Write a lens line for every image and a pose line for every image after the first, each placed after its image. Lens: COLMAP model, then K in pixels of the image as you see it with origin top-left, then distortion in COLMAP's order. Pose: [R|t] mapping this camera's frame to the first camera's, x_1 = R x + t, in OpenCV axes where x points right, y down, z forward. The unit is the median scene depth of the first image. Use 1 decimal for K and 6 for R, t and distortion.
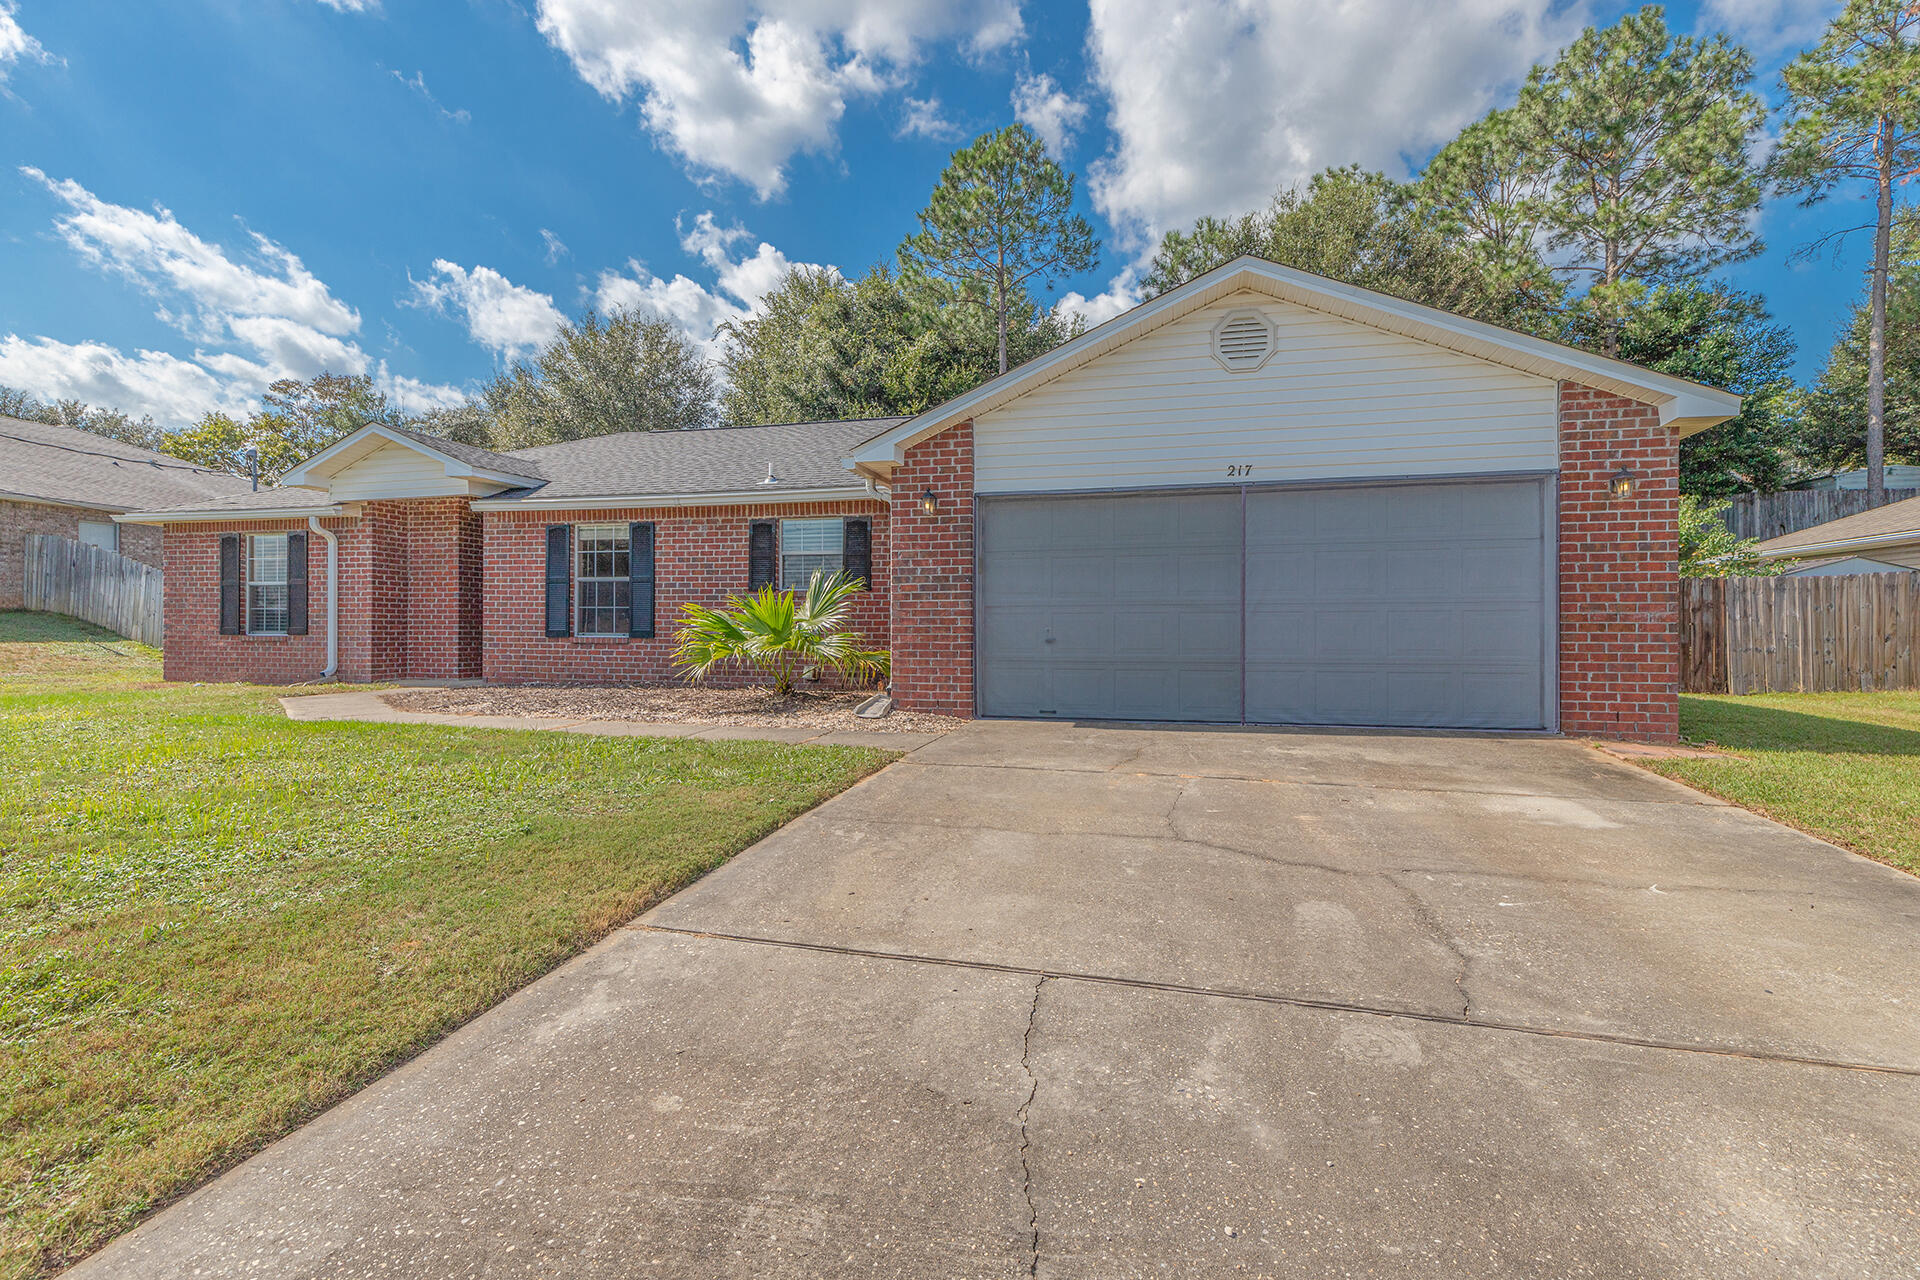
lens RADIAL K [[893.3, 0, 980.3], [0, 893.3, 634.4], [0, 0, 1]] dist [0.010662, -0.001152]
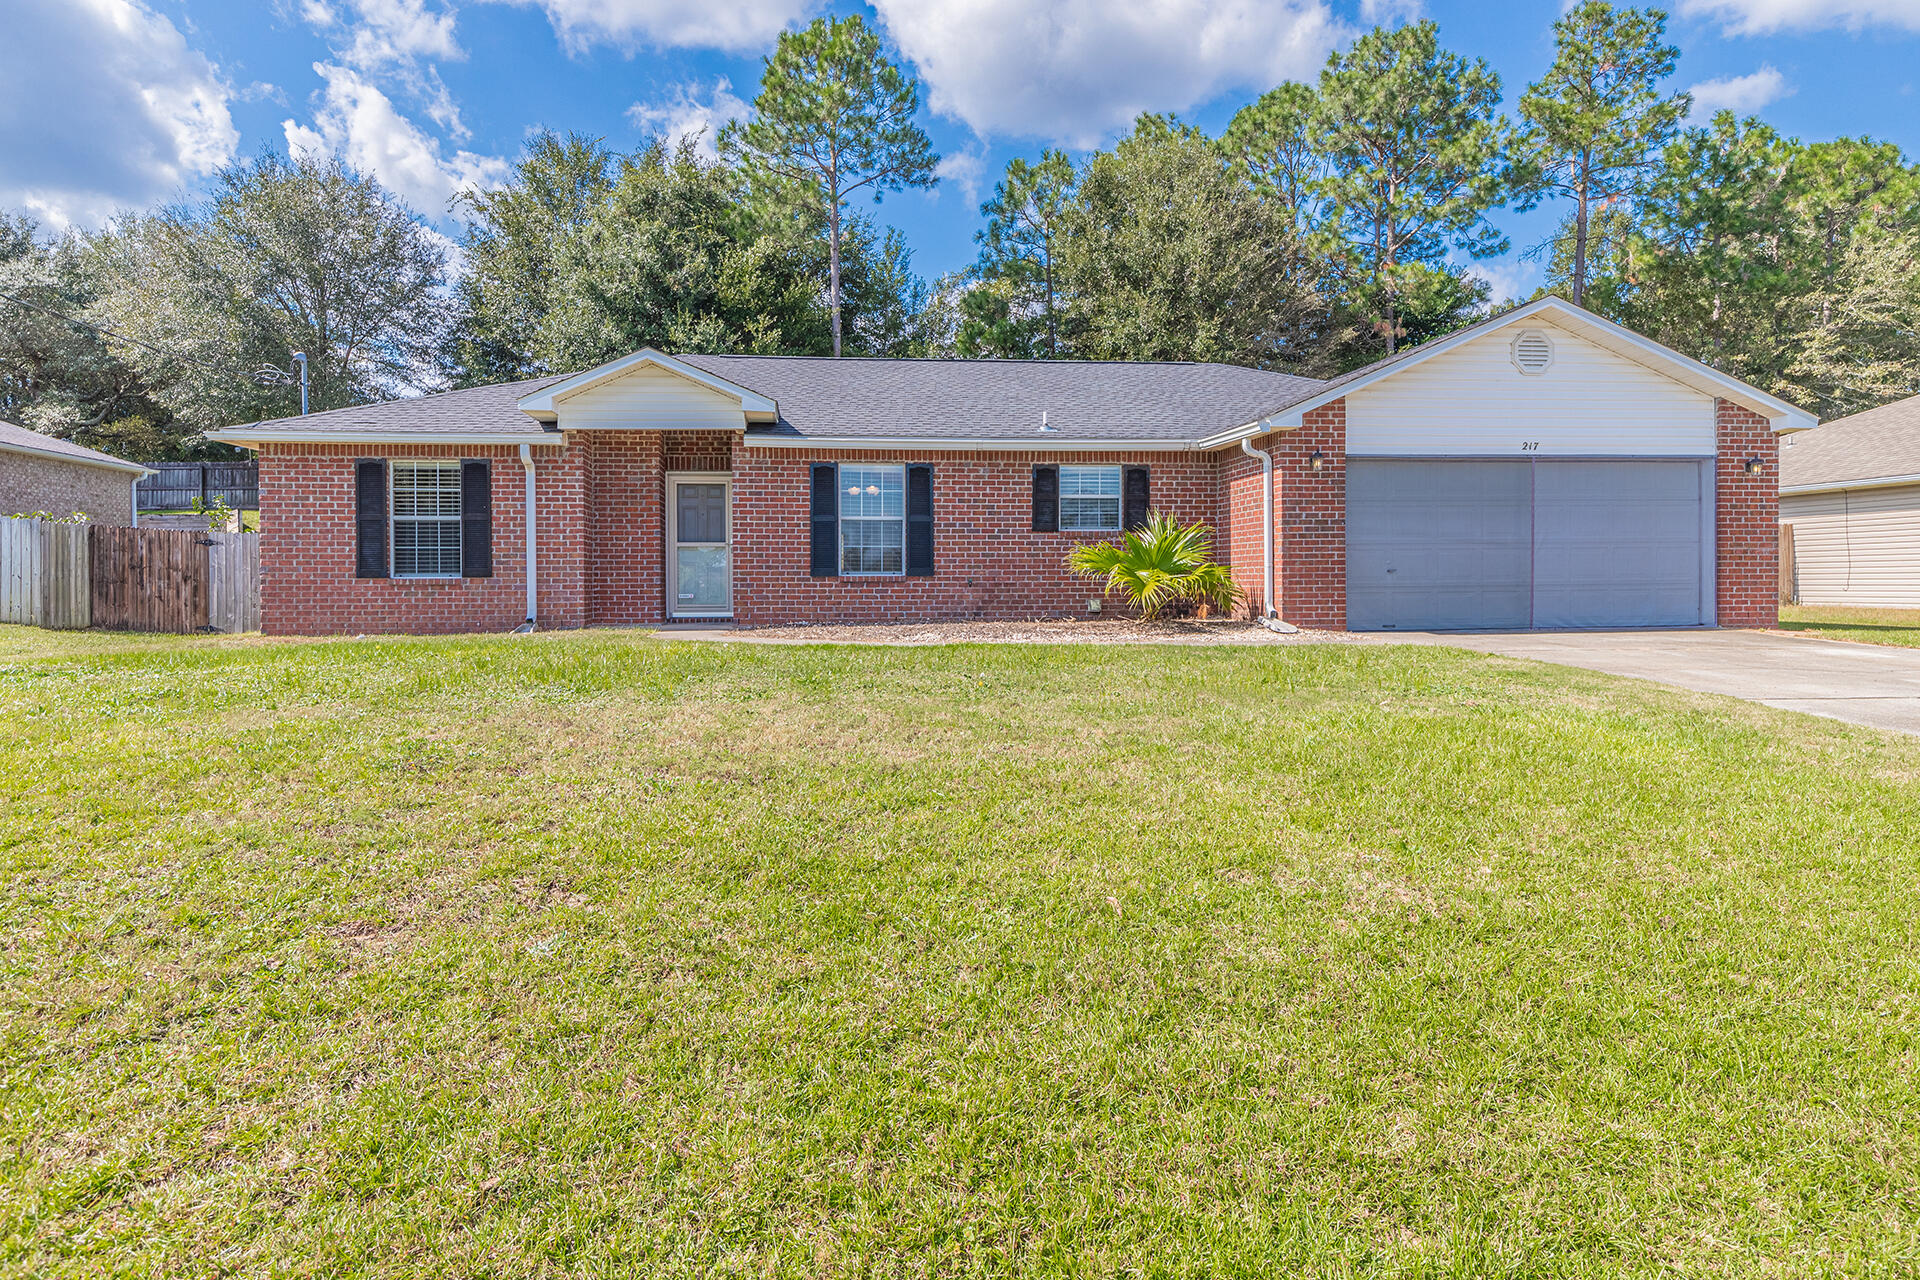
lens RADIAL K [[1083.2, 0, 955.8], [0, 1083.2, 605.7], [0, 0, 1]] dist [0.011266, 0.000307]
pose [[0.933544, -0.016574, 0.358079, -0.814120], [0.011263, 0.999794, 0.016910, 0.018066], [-0.358286, -0.011753, 0.933538, -0.183702]]
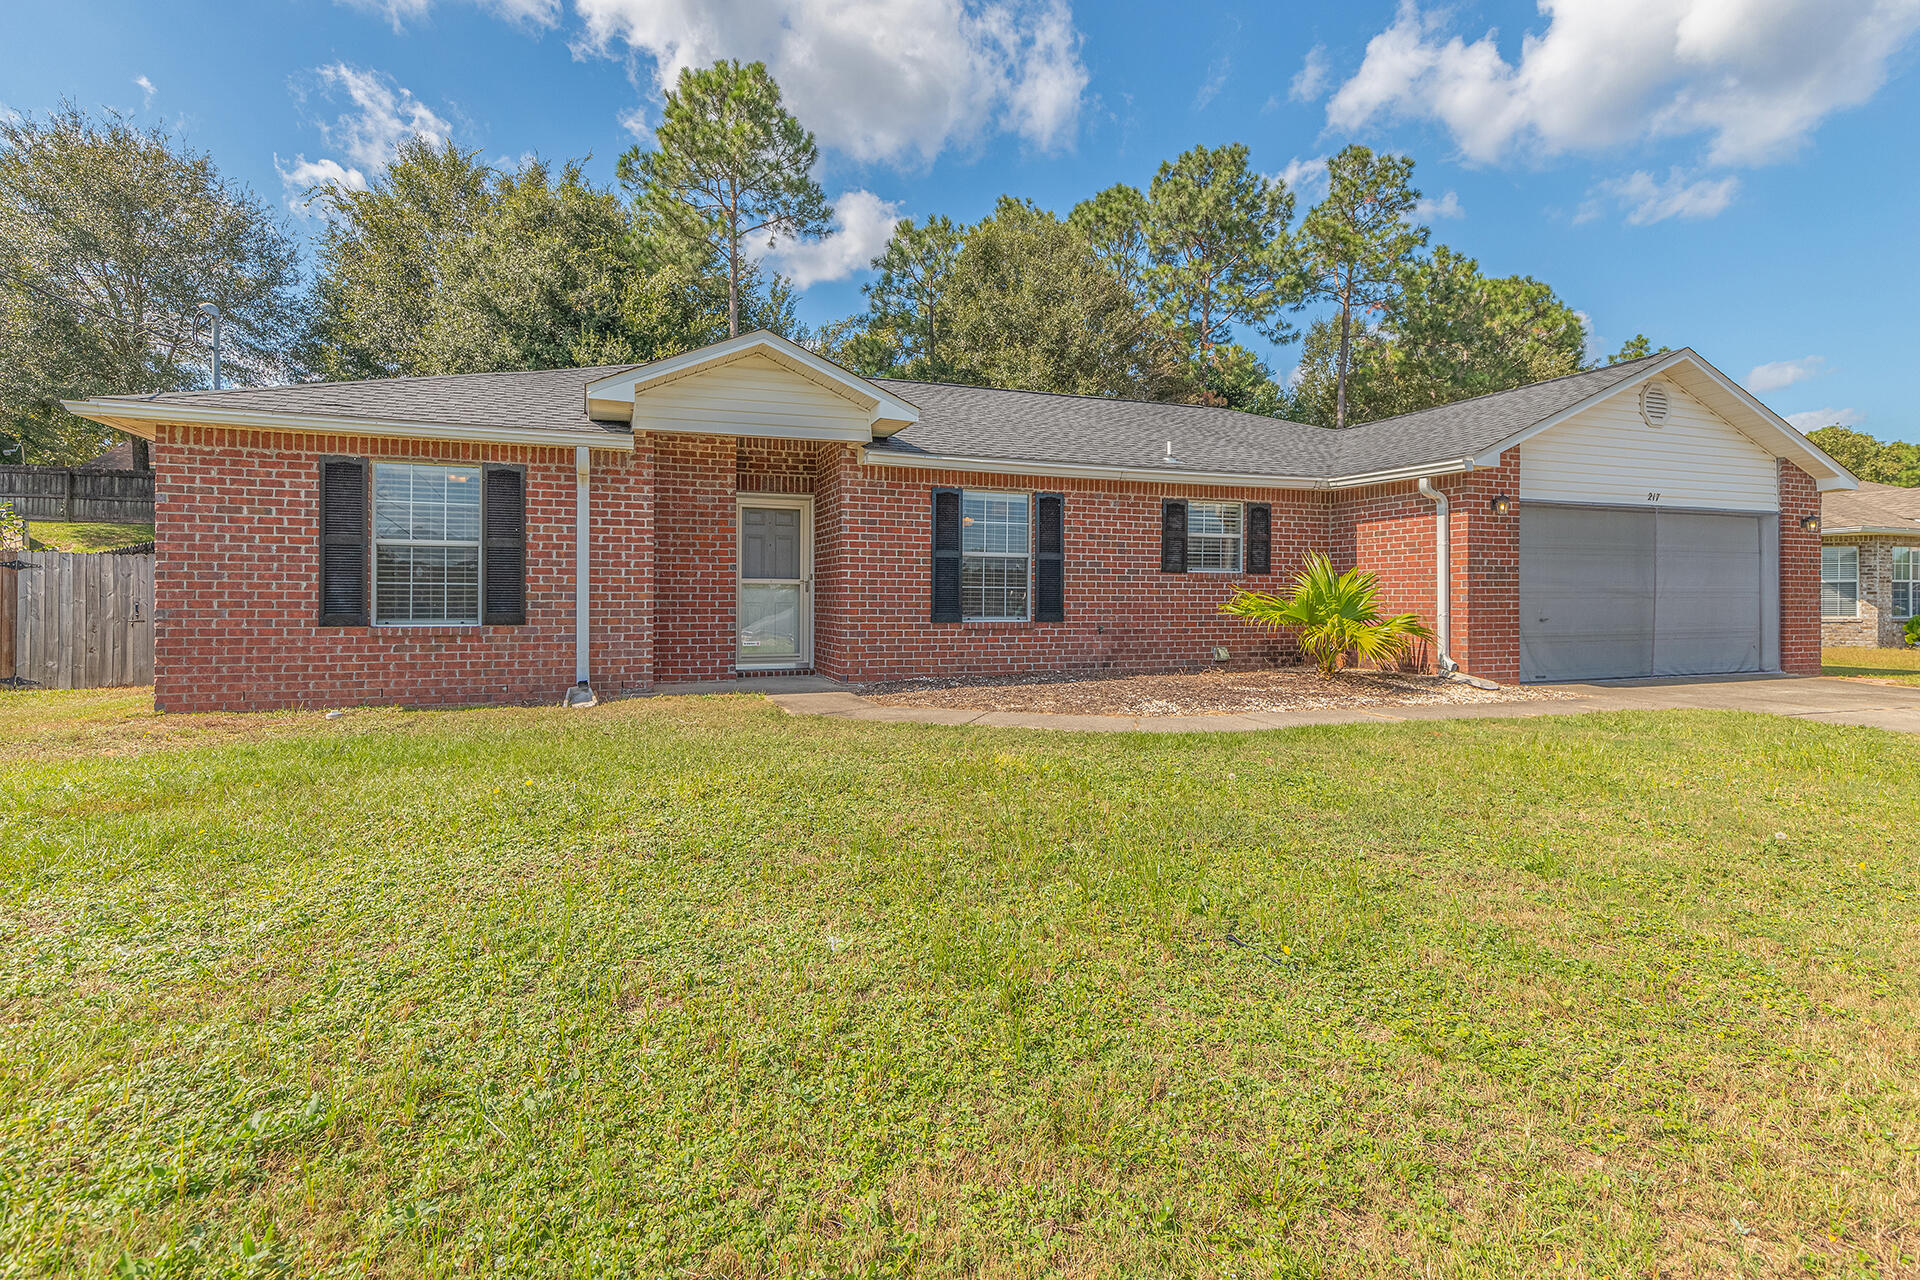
lens RADIAL K [[893.5, 0, 967.2], [0, 893.5, 610.0], [0, 0, 1]] dist [0.012694, -0.000702]
pose [[0.818556, -0.008079, 0.574371, -0.992320], [0.004653, 0.999962, 0.007434, -0.015570], [-0.574408, -0.003413, 0.818562, 0.326846]]
